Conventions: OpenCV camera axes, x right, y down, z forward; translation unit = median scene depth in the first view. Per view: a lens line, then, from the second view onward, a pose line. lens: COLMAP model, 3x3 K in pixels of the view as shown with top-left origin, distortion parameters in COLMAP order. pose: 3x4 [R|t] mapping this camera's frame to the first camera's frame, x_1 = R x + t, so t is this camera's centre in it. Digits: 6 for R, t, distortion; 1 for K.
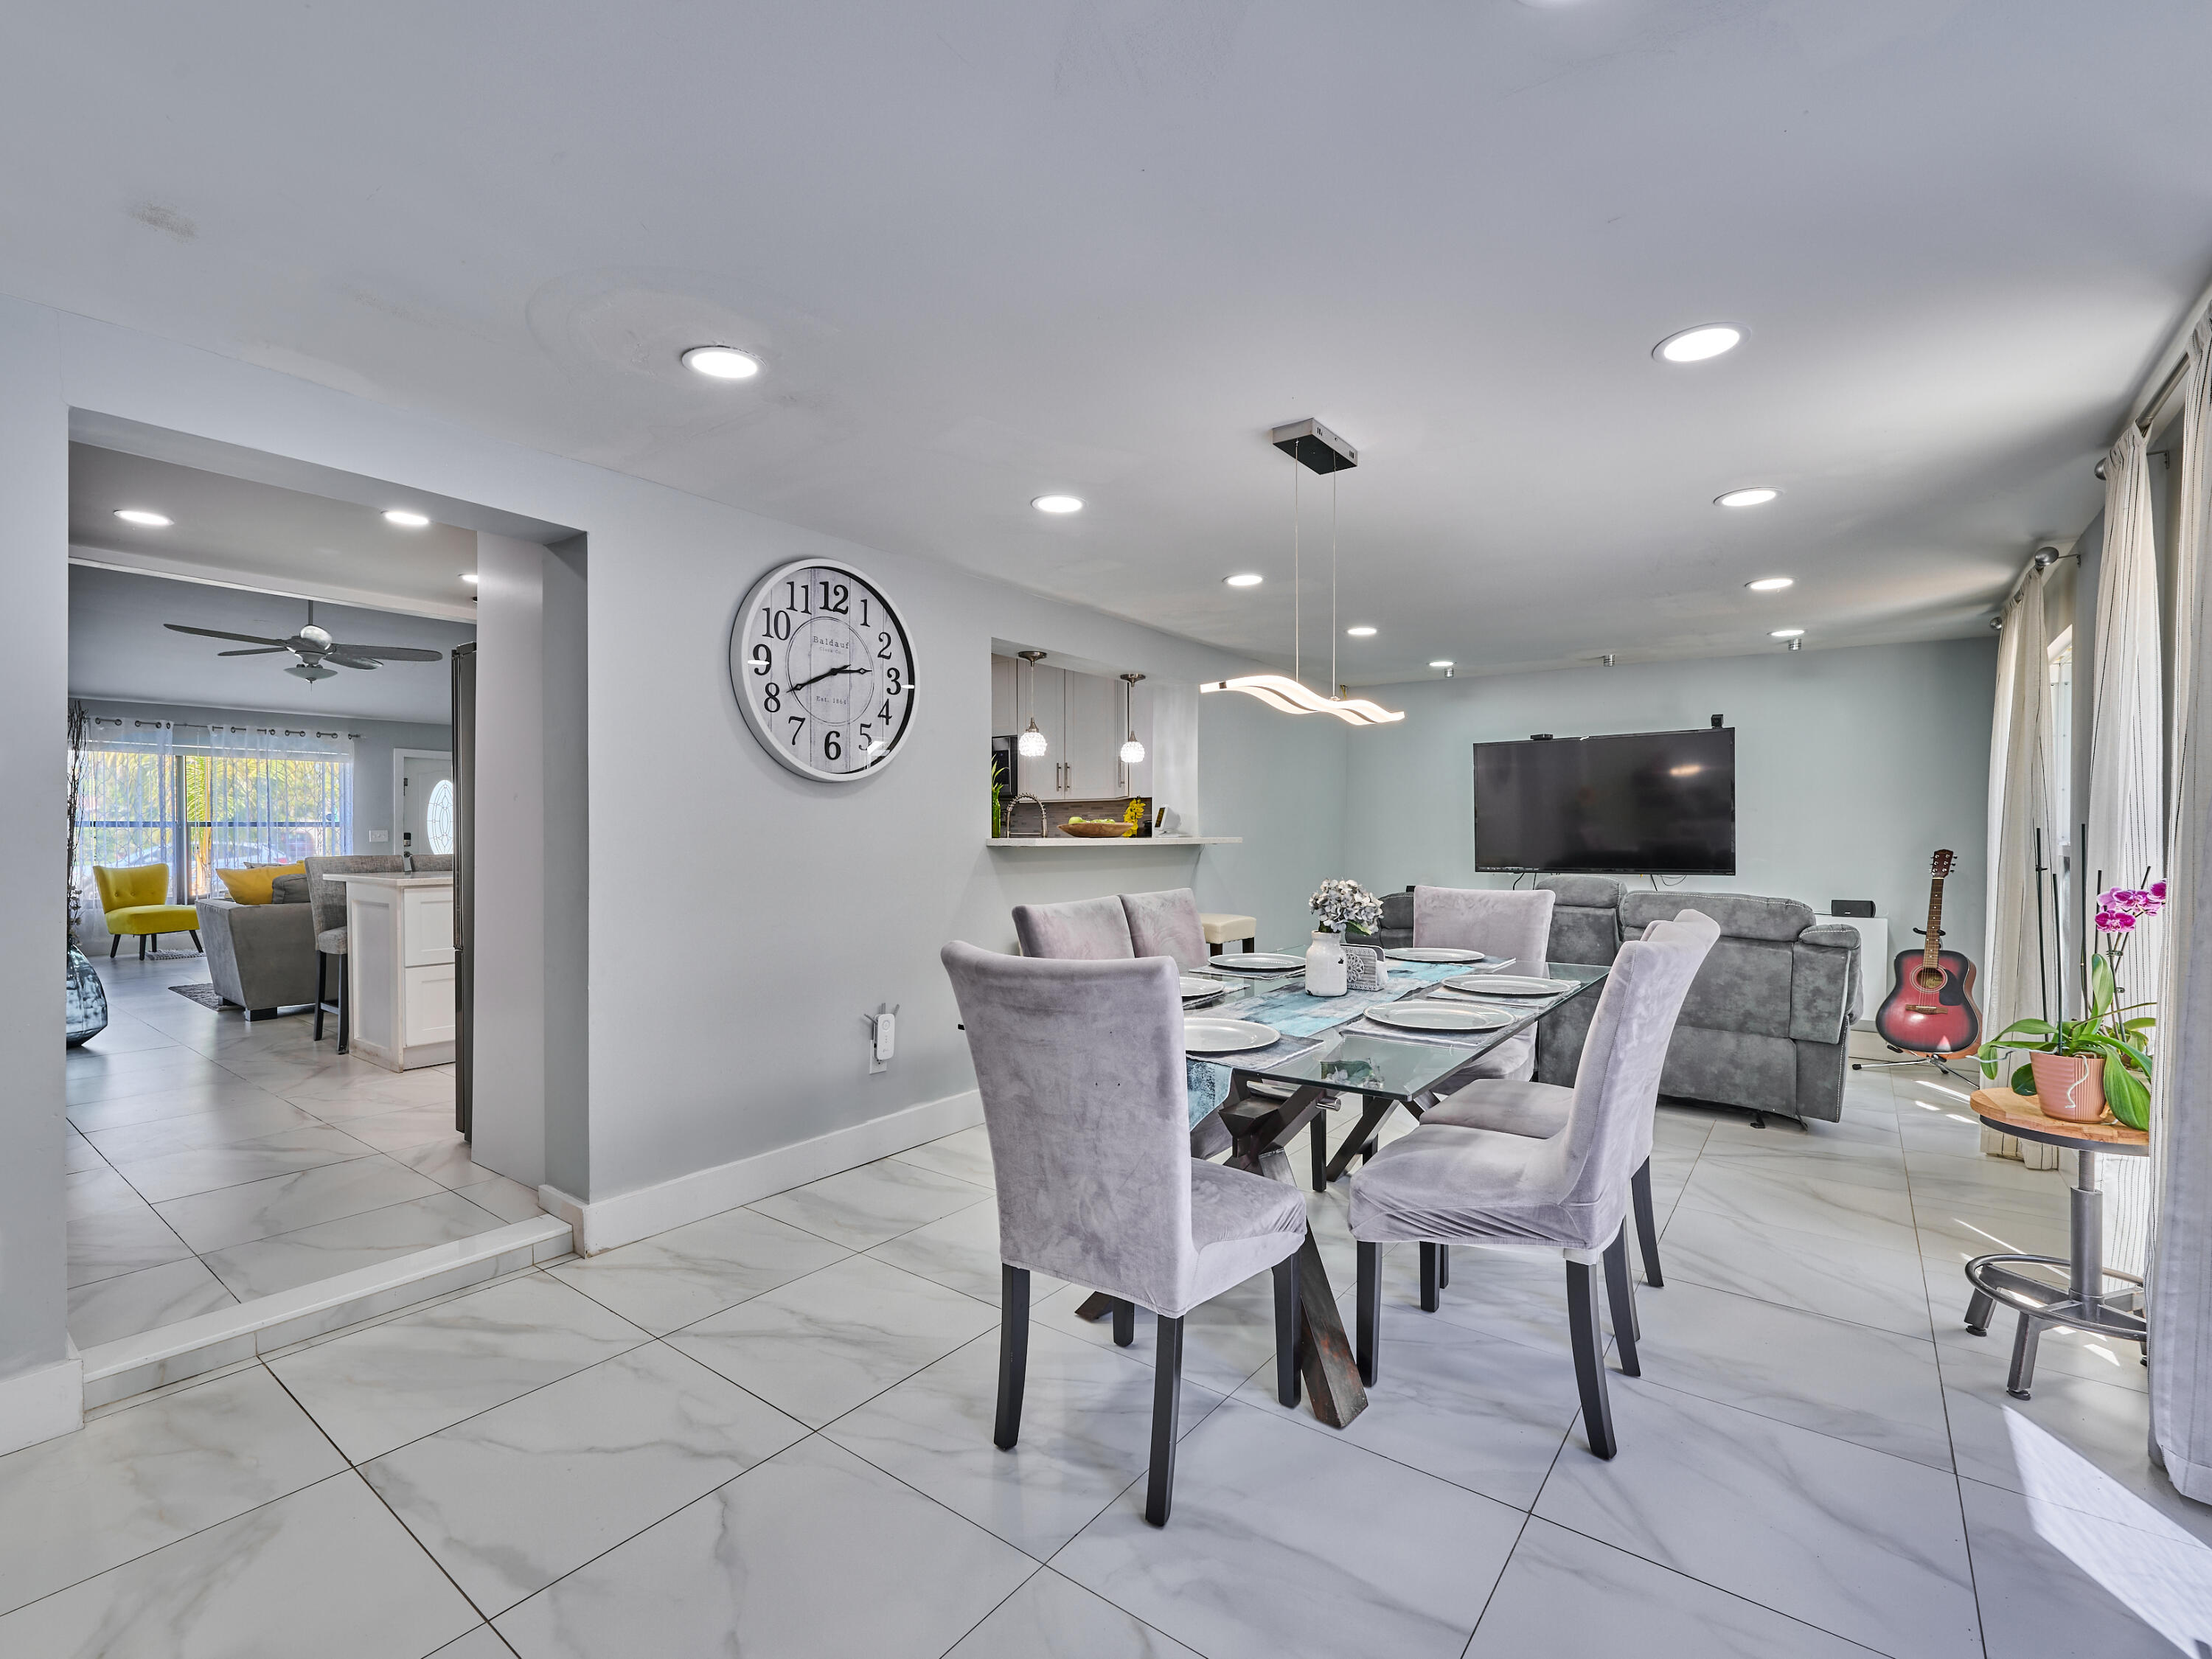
lens RADIAL K [[995.5, 0, 1028.6], [0, 995.5, 841.5], [0, 0, 1]] dist [0.001726, -0.000197]
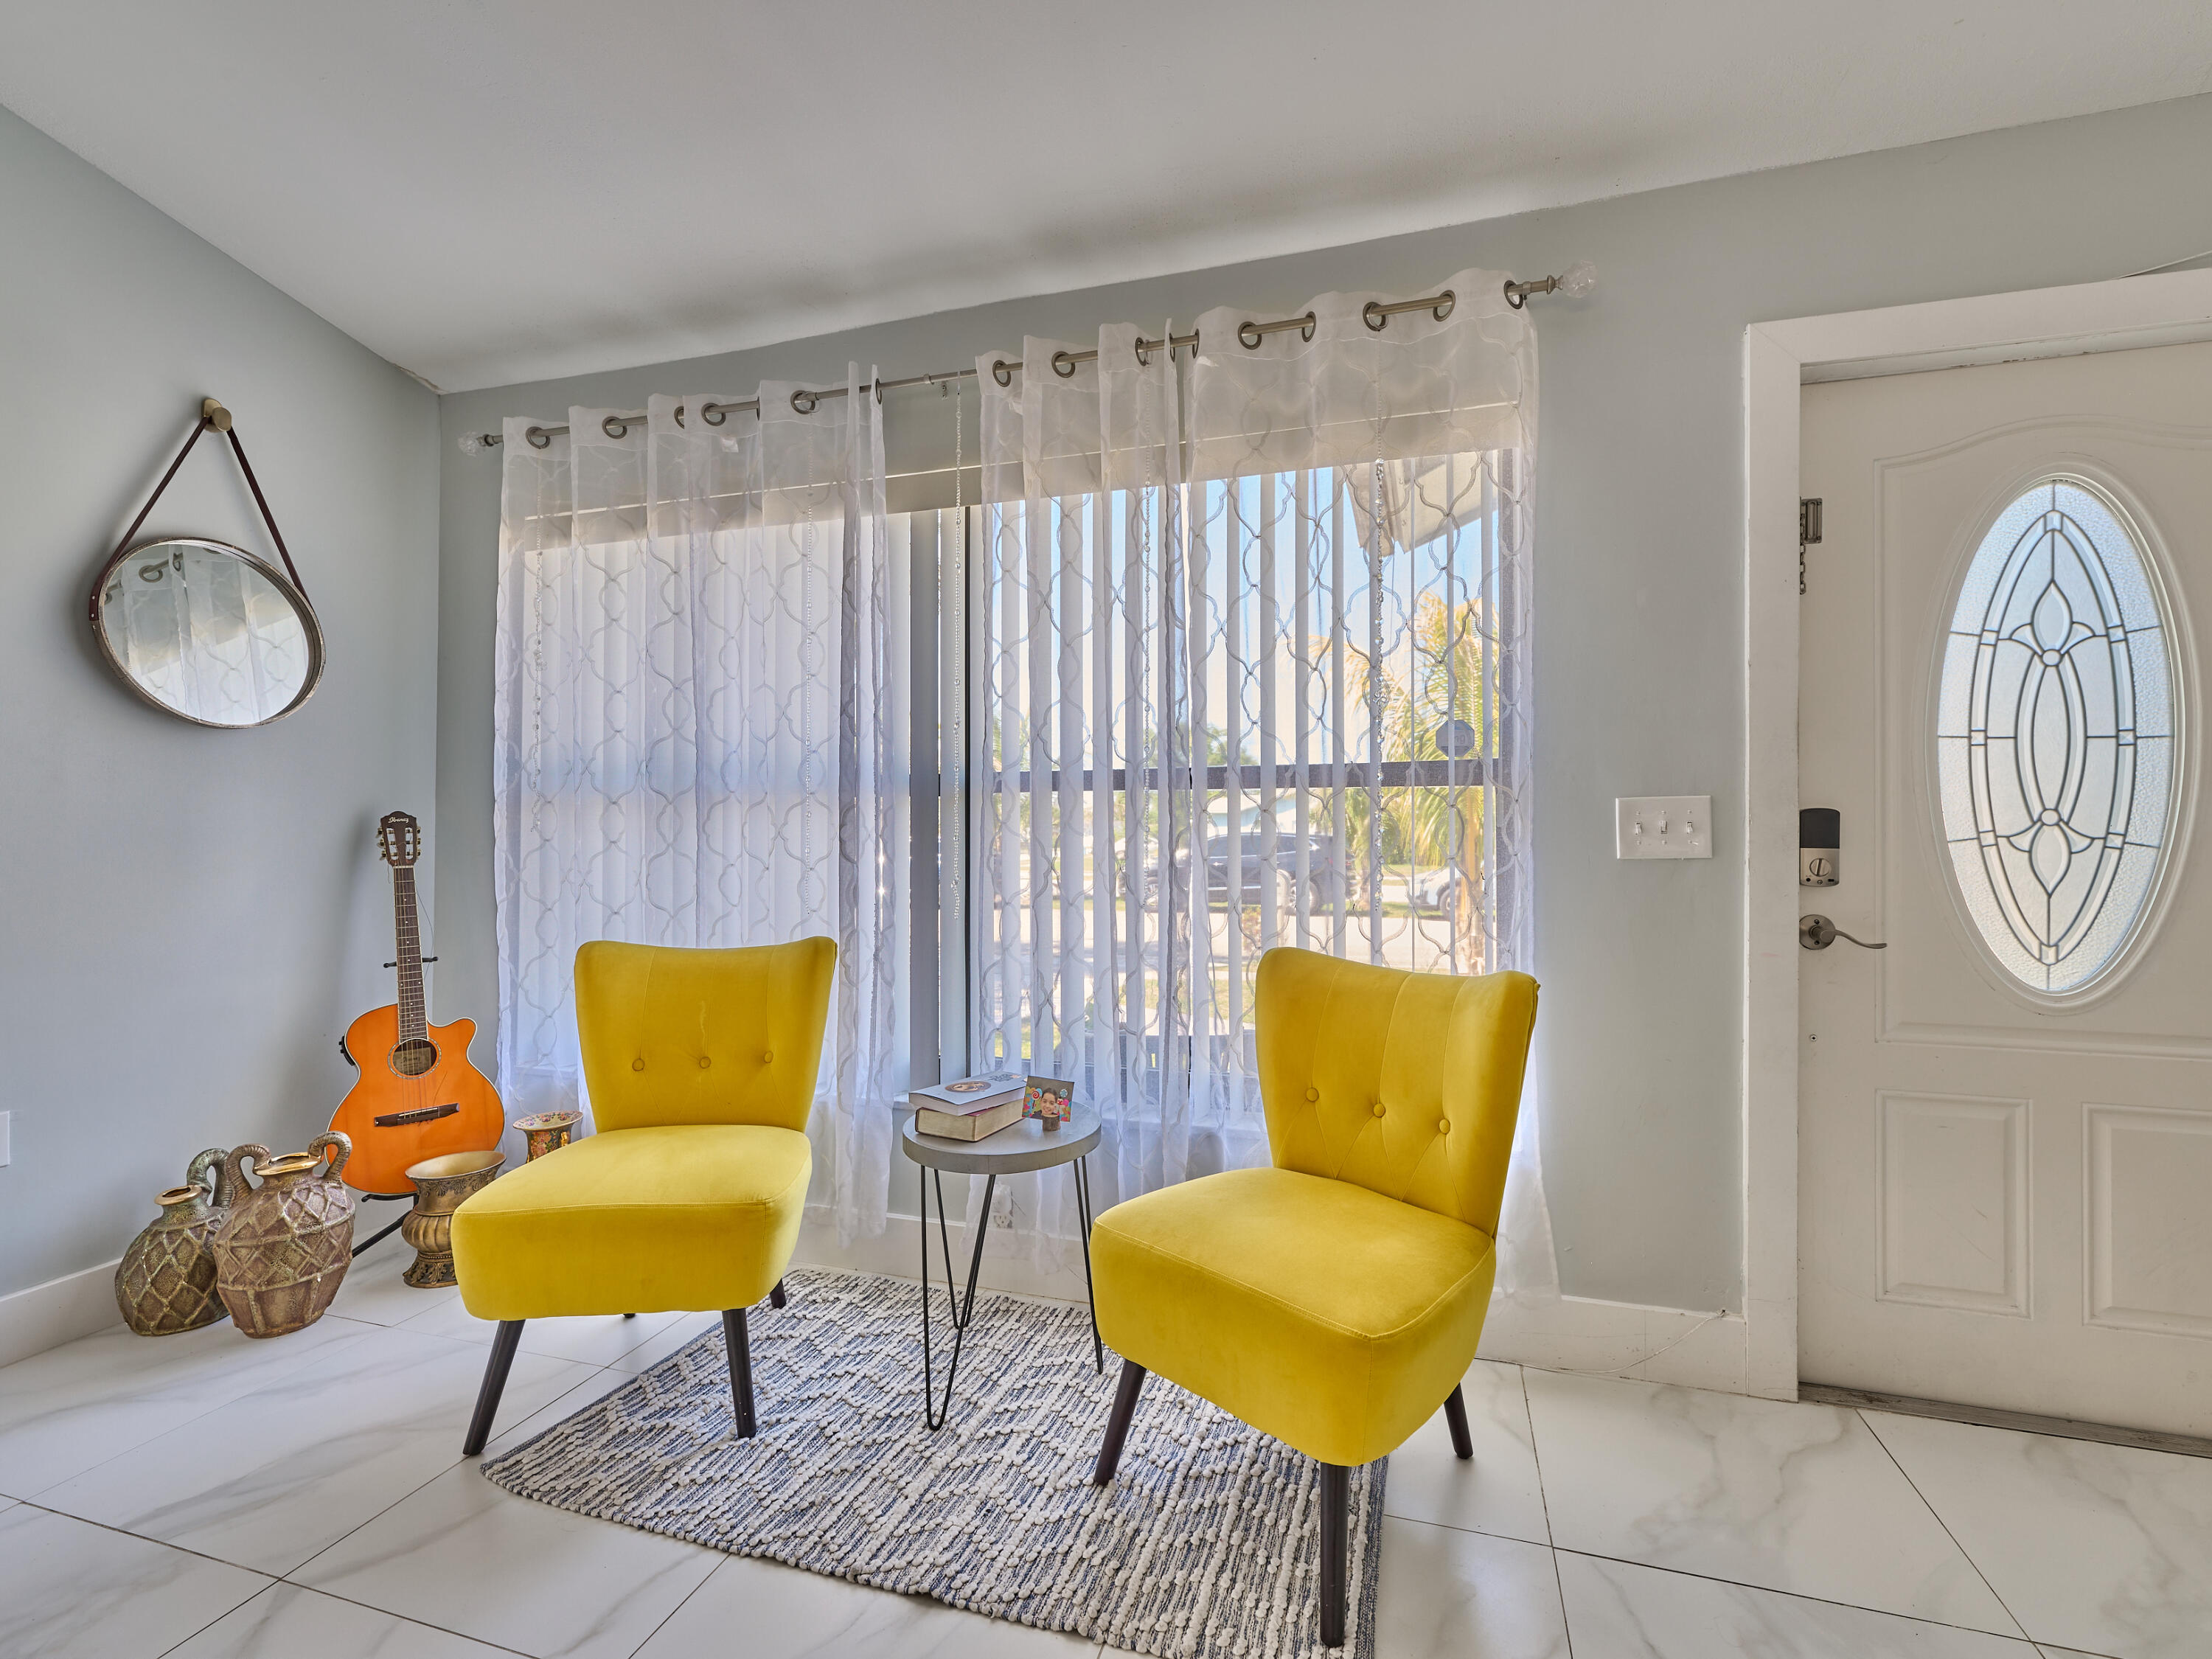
lens RADIAL K [[995.5, 0, 1124.9], [0, 995.5, 826.2], [0, 0, 1]] dist [0.001726, -0.000197]
pose [[0.431296, -0.005788, -0.902192, -0.609627], [-0.009471, 0.999895, -0.010943, -0.002841], [0.902161, 0.013264, 0.431196, 0.957702]]
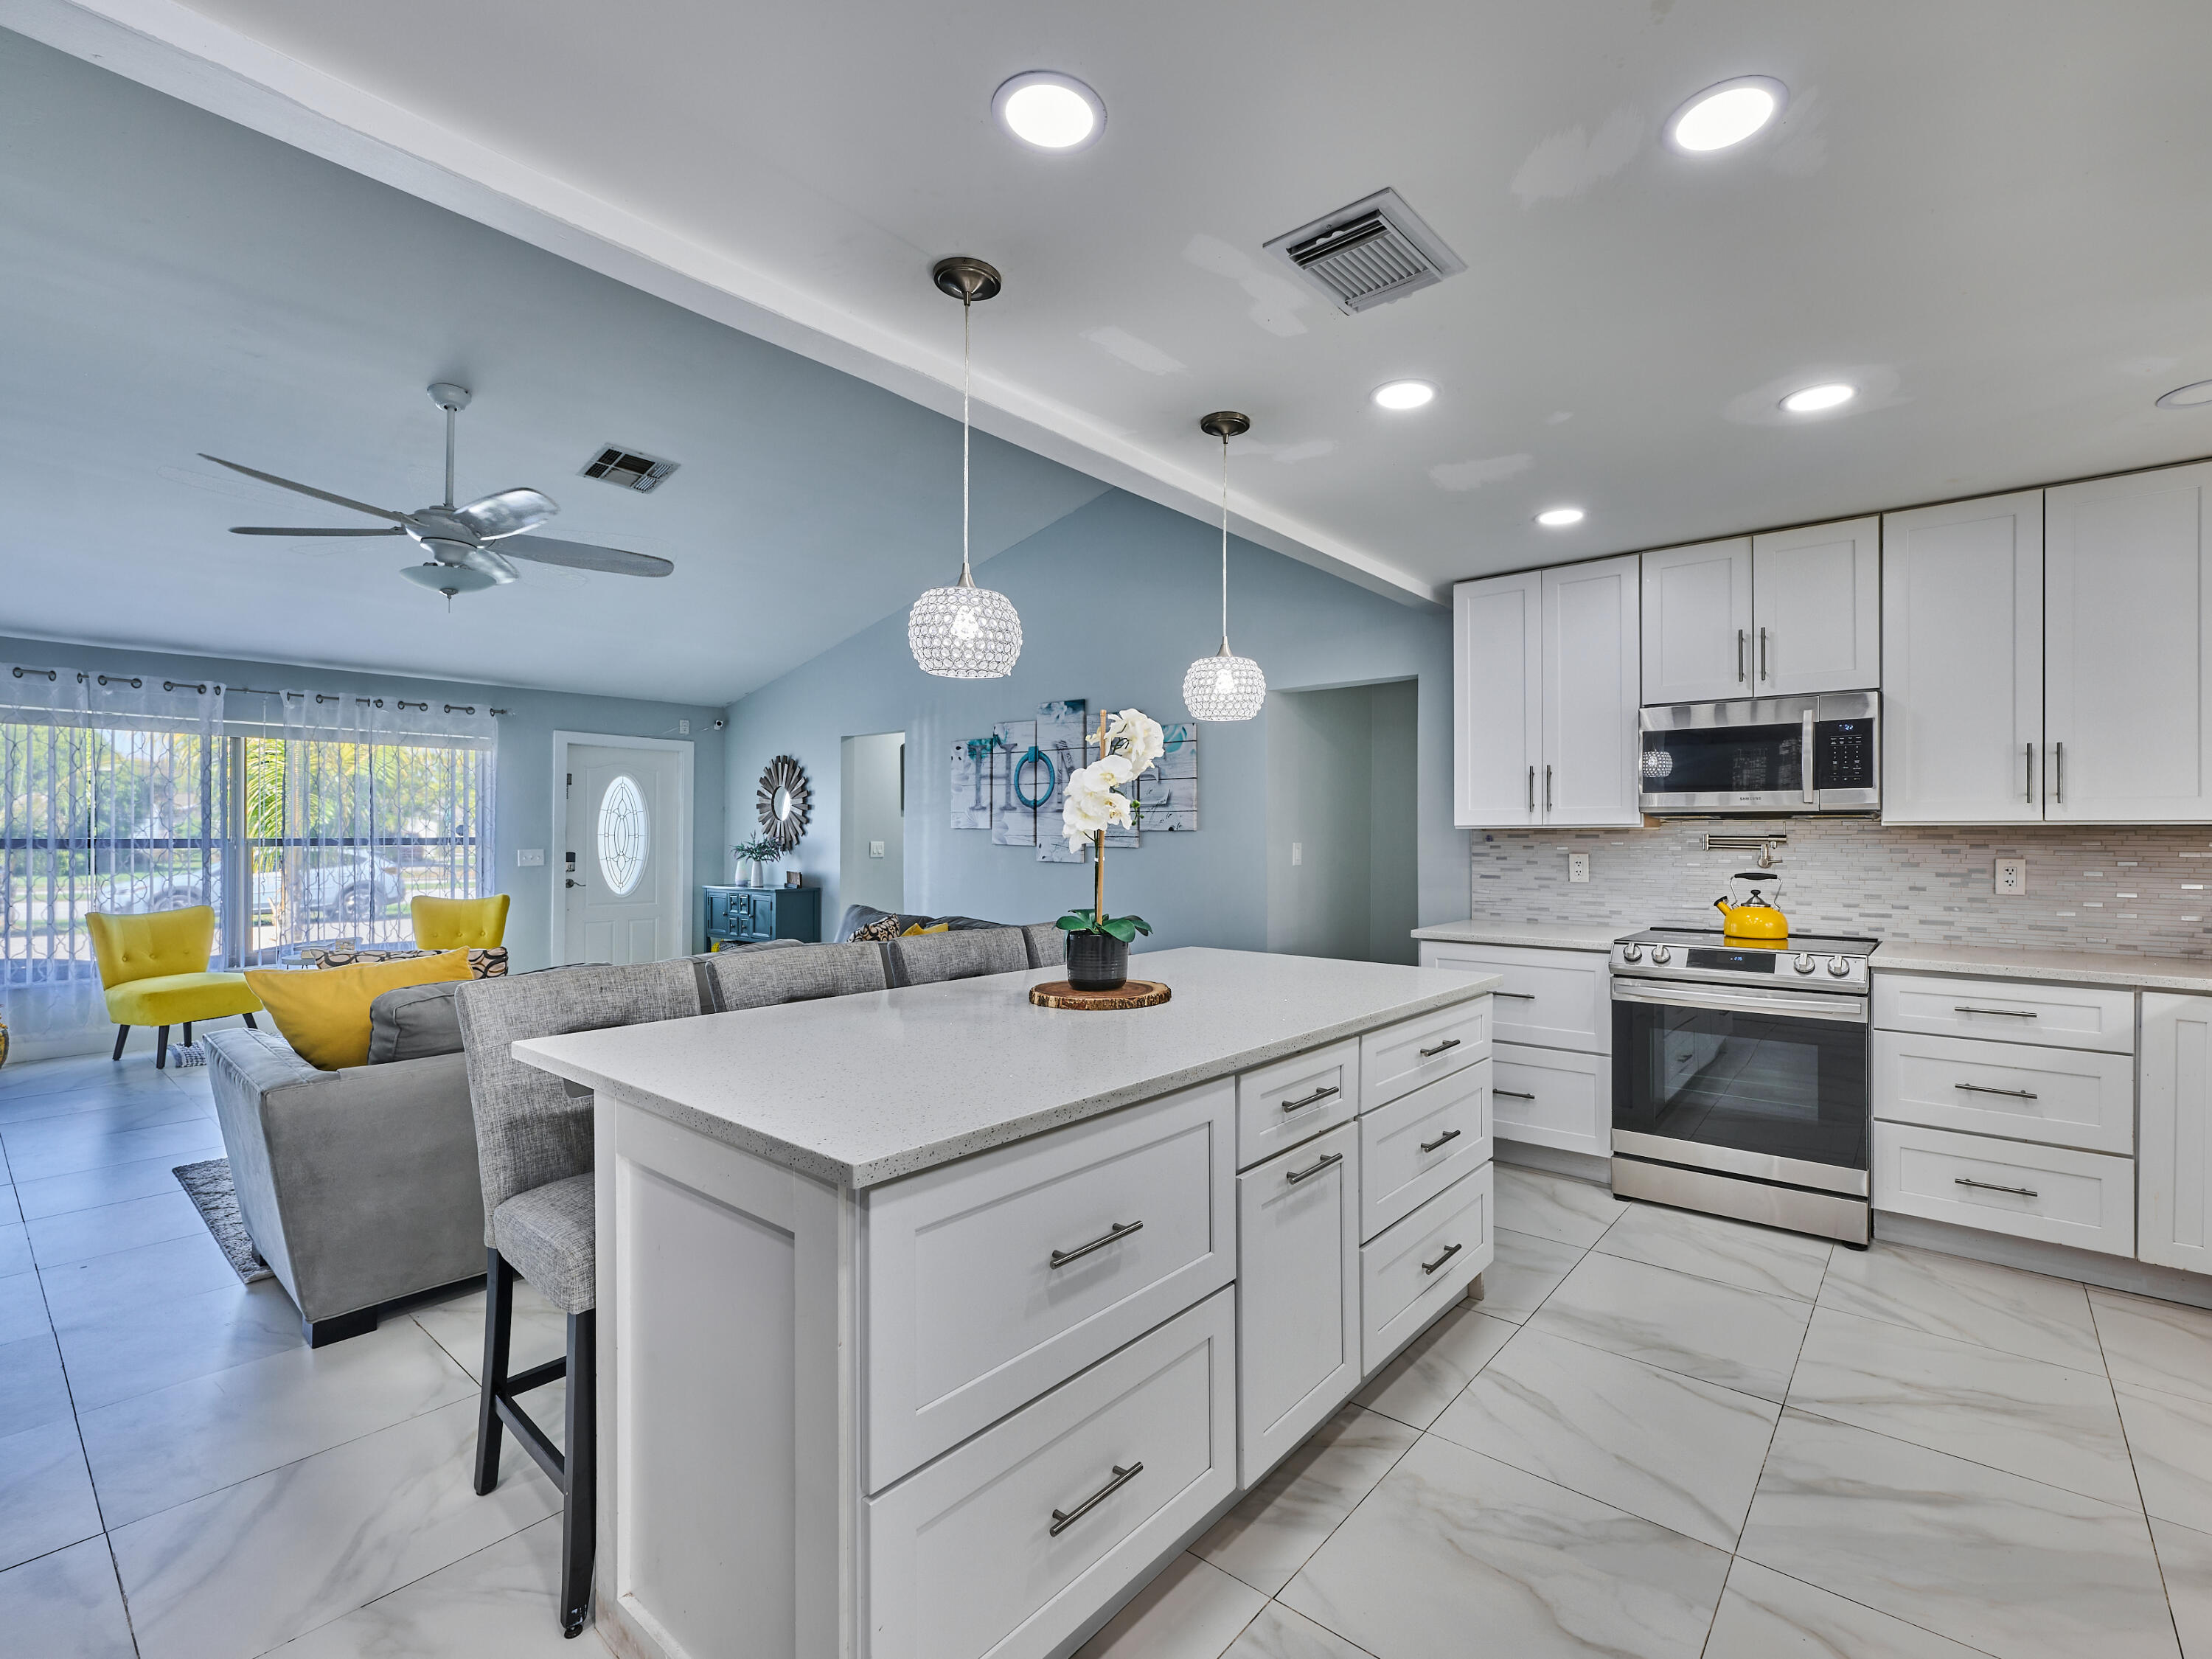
lens RADIAL K [[995.5, 0, 1129.9], [0, 995.5, 827.1], [0, 0, 1]] dist [0.001726, -0.000197]
pose [[0.999988, 0.003472, -0.003580, -0.272155], [-0.003524, 0.999887, -0.014597, -0.020540], [0.003529, 0.014610, 0.999887, 0.360755]]
